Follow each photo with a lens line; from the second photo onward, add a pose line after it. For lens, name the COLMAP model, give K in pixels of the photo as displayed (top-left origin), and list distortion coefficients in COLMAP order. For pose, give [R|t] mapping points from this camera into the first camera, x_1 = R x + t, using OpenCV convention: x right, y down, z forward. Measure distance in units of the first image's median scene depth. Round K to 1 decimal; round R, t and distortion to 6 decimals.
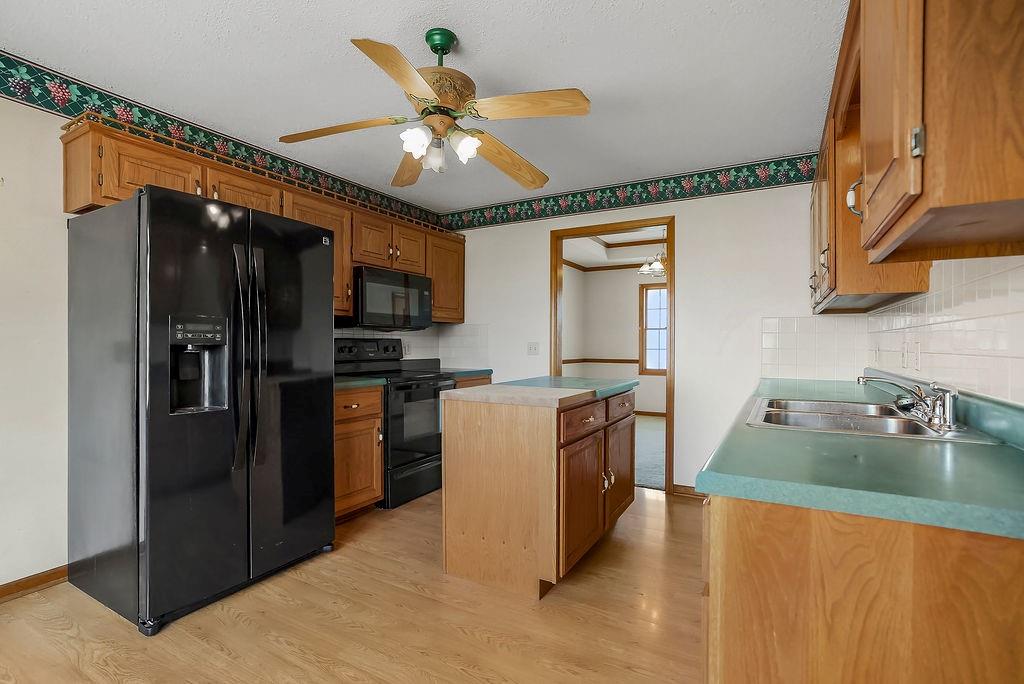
lens RADIAL K [[477.2, 0, 512.0], [0, 477.2, 342.0], [0, 0, 1]] dist [-0.030005, 0.000538]
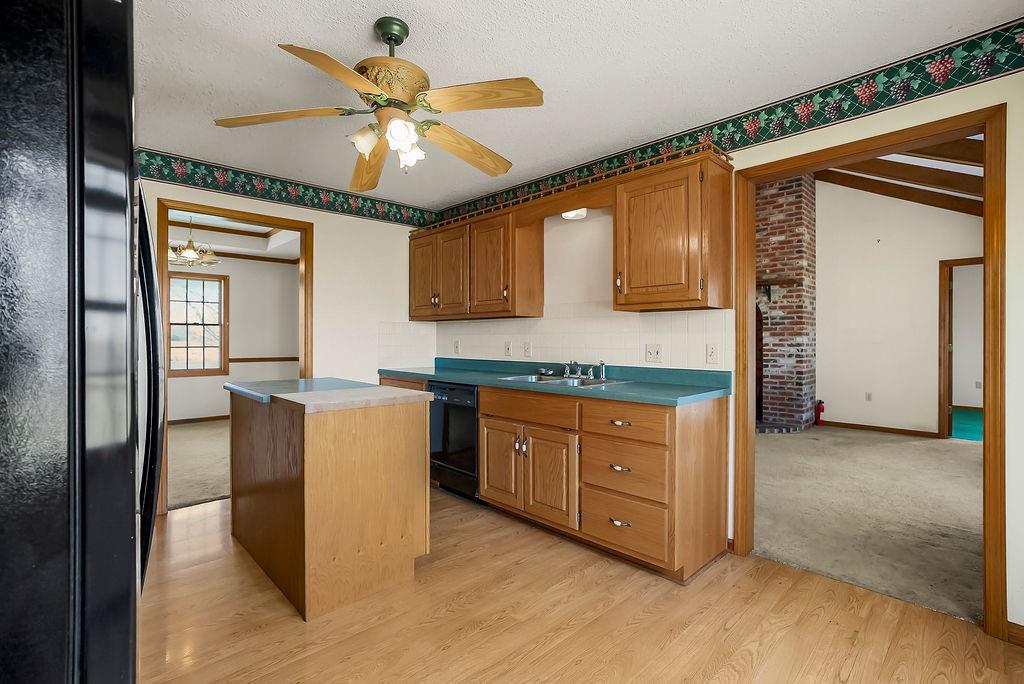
lens RADIAL K [[477.2, 0, 512.0], [0, 477.2, 342.0], [0, 0, 1]] dist [-0.030005, 0.000538]
pose [[0.282235, -0.008703, 0.959306, -0.700658], [0.001317, 0.999961, 0.008684, -0.011299], [-0.959344, -0.001187, 0.282236, 0.351141]]
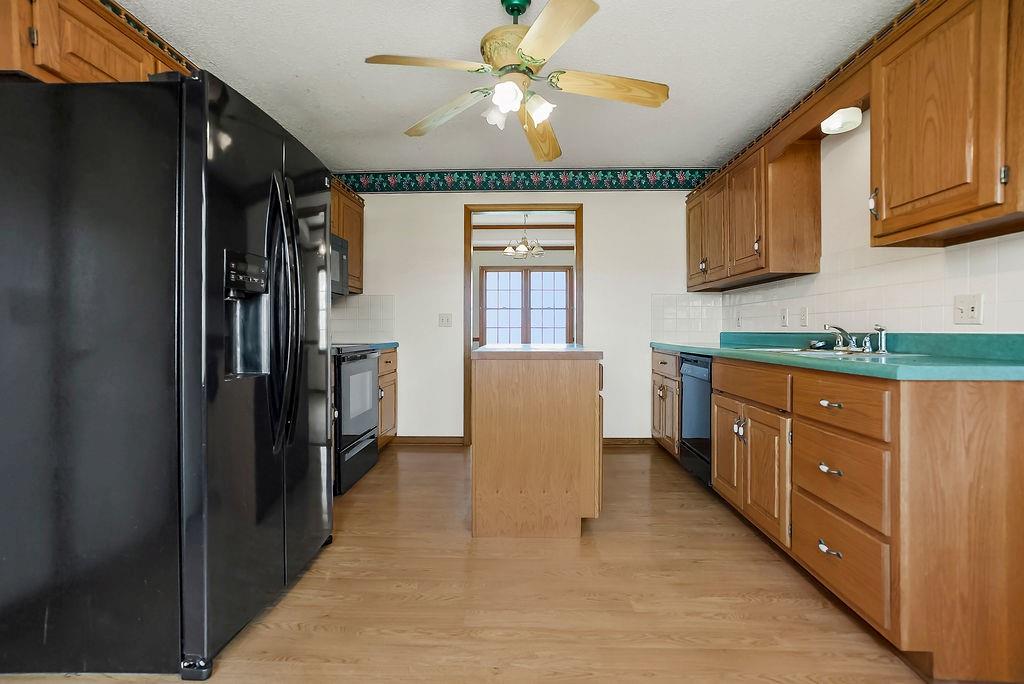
lens RADIAL K [[480.9, 0, 508.3], [0, 480.9, 331.8], [0, 0, 1]] dist [-0.044192, 0.014727]
pose [[0.885215, -0.002547, 0.465176, -0.452549], [0.001121, 0.999994, 0.003342, 0.049631], [-0.465182, -0.002437, 0.885212, 0.076427]]
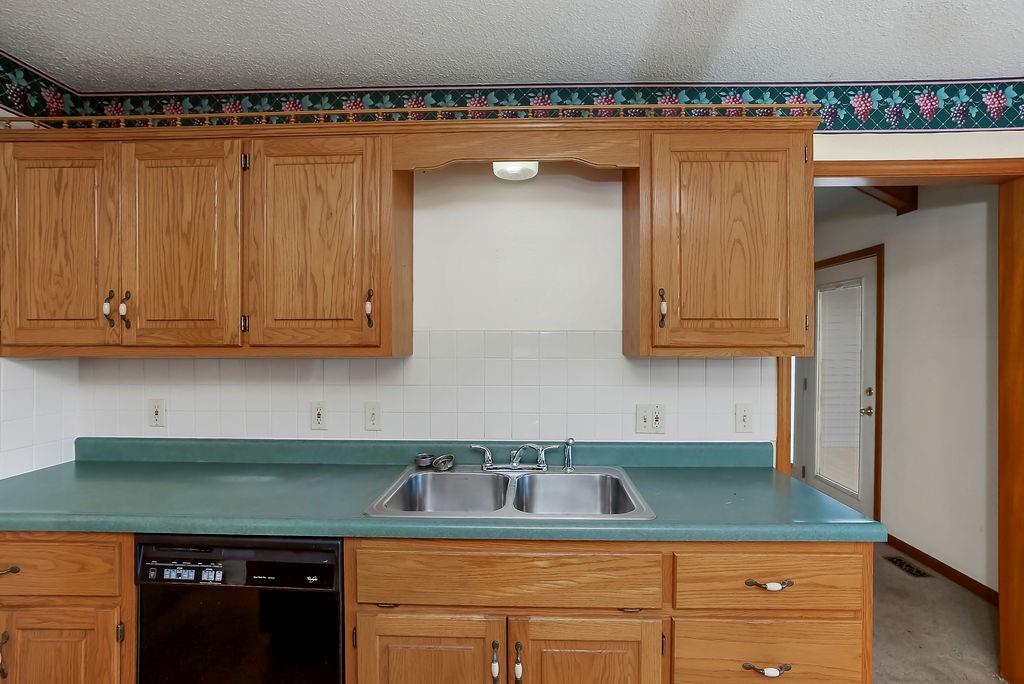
lens RADIAL K [[480.9, 0, 508.3], [0, 480.9, 331.8], [0, 0, 1]] dist [-0.044192, 0.014727]
pose [[-0.477567, -0.018847, 0.878393, -0.104700], [-0.000164, 0.999772, 0.021363, -0.109133], [-0.878595, 0.010058, -0.477461, 0.836579]]
